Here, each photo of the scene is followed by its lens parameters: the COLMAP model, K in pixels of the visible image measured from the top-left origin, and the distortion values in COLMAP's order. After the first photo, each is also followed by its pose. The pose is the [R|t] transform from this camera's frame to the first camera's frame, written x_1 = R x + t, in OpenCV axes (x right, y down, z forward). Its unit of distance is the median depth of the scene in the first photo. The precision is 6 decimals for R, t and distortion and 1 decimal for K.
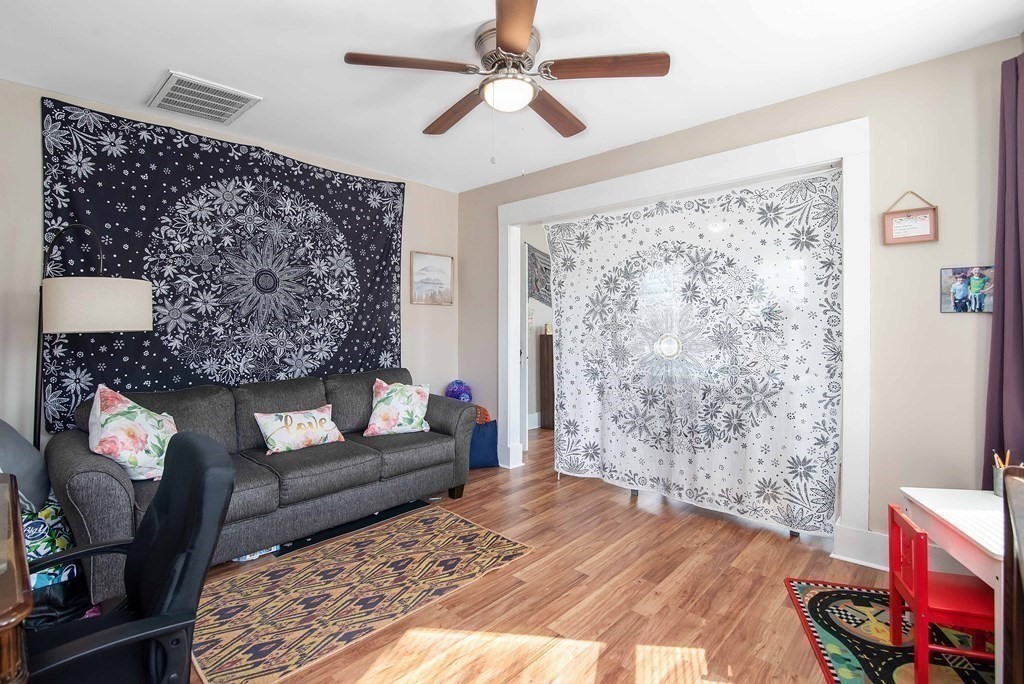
lens RADIAL K [[470.2, 0, 510.8], [0, 470.2, 346.8], [0, 0, 1]] dist [-0.016009, -0.000443]
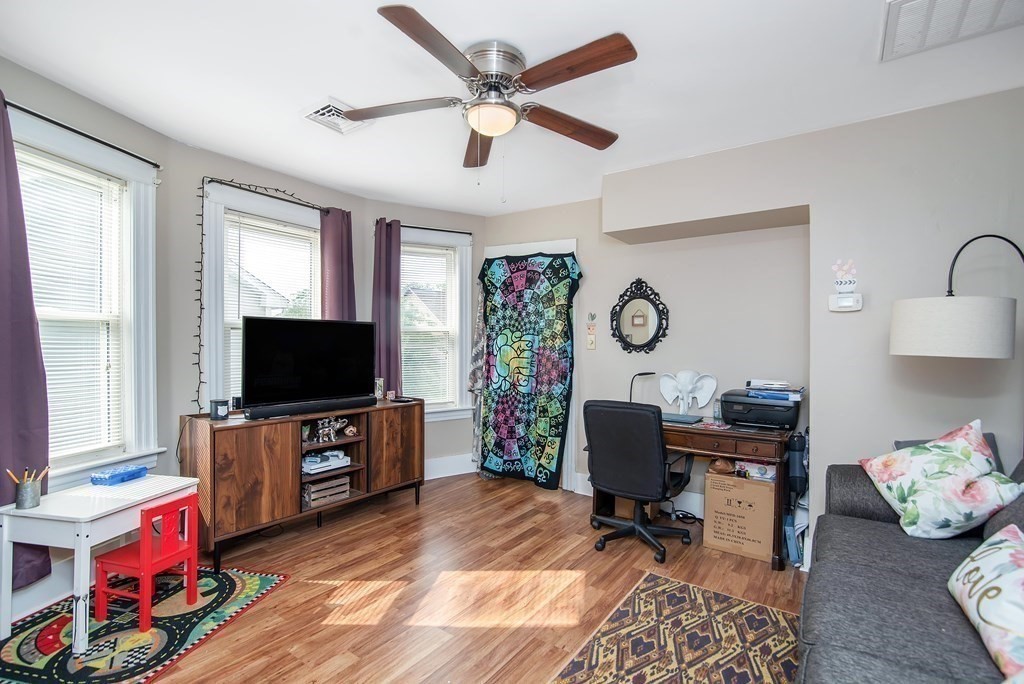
lens RADIAL K [[470.2, 0, 510.8], [0, 470.2, 346.8], [0, 0, 1]] dist [-0.016009, -0.000443]
pose [[-0.989488, 0.001588, -0.144603, 0.098987], [-0.005783, 0.998705, 0.050538, -0.106281], [0.144496, 0.050843, -0.988198, 2.022493]]
